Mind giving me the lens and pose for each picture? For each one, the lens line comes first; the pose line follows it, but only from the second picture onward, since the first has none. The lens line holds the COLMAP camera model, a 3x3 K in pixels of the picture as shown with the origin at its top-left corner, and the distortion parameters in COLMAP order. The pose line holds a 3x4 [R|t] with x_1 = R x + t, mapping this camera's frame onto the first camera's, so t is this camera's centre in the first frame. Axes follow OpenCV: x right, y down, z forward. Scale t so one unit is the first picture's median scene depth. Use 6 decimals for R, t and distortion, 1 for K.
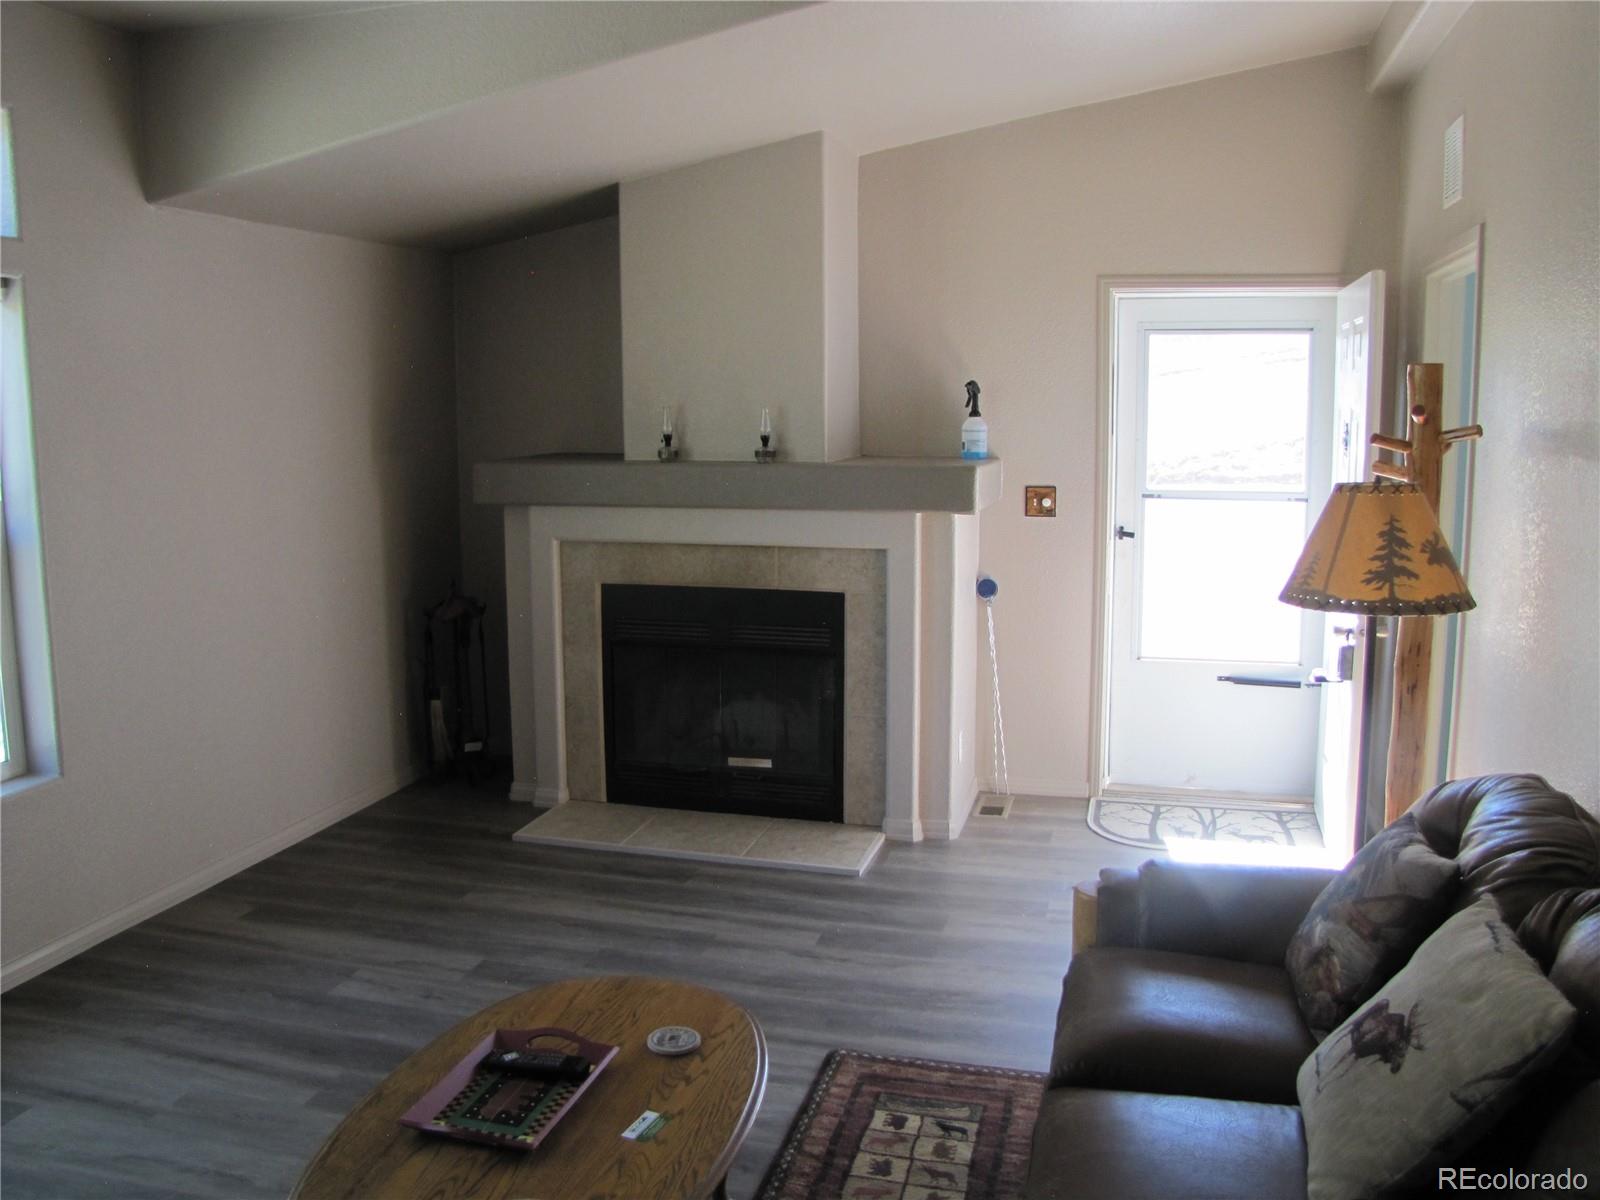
lens RADIAL K [[1346.4, 0, 799.5], [0, 1346.4, 580.3], [0, 0, 1]] dist [-0.180988, 0.163504]
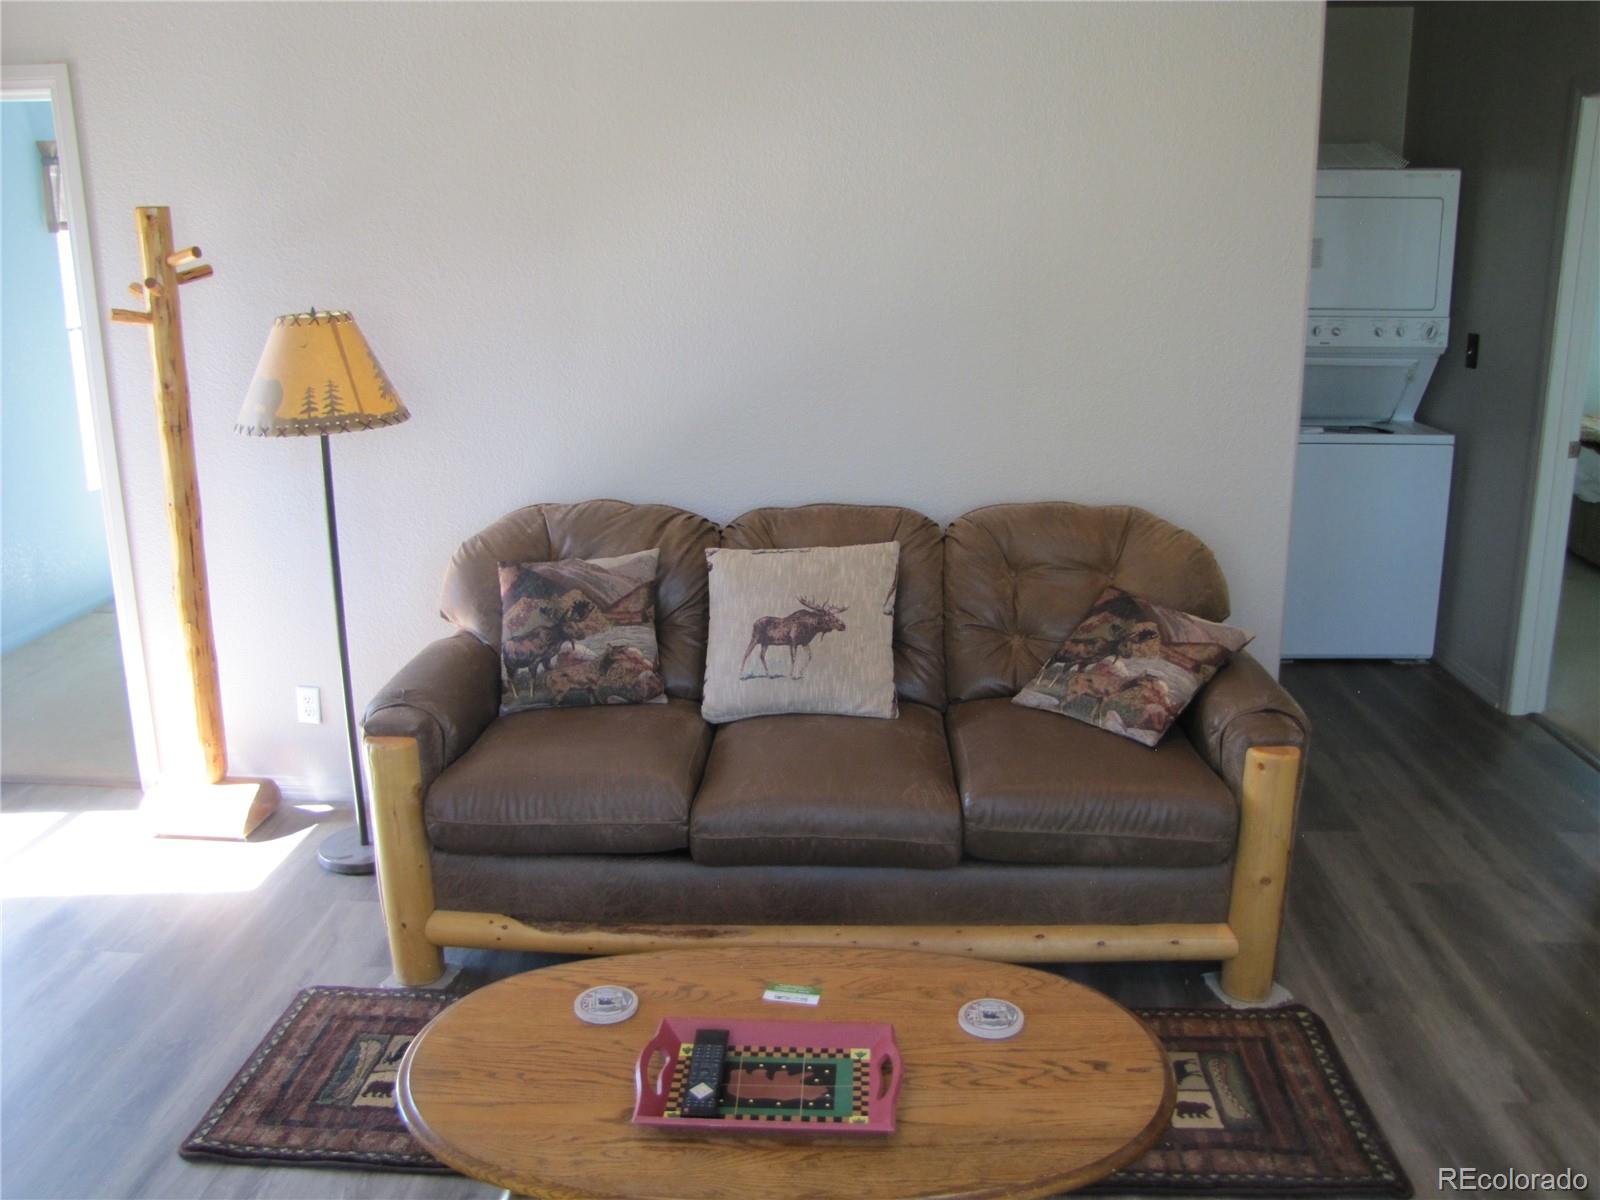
lens RADIAL K [[1346.4, 0, 783.4], [0, 1346.4, 600.0], [0, 0, 1]] dist [-0.180988, 0.163504]
pose [[-0.207266, -0.247654, 0.946419, -0.426840], [0.141249, 0.949714, 0.279450, -0.057148], [-0.968034, 0.191601, -0.161862, 0.490591]]
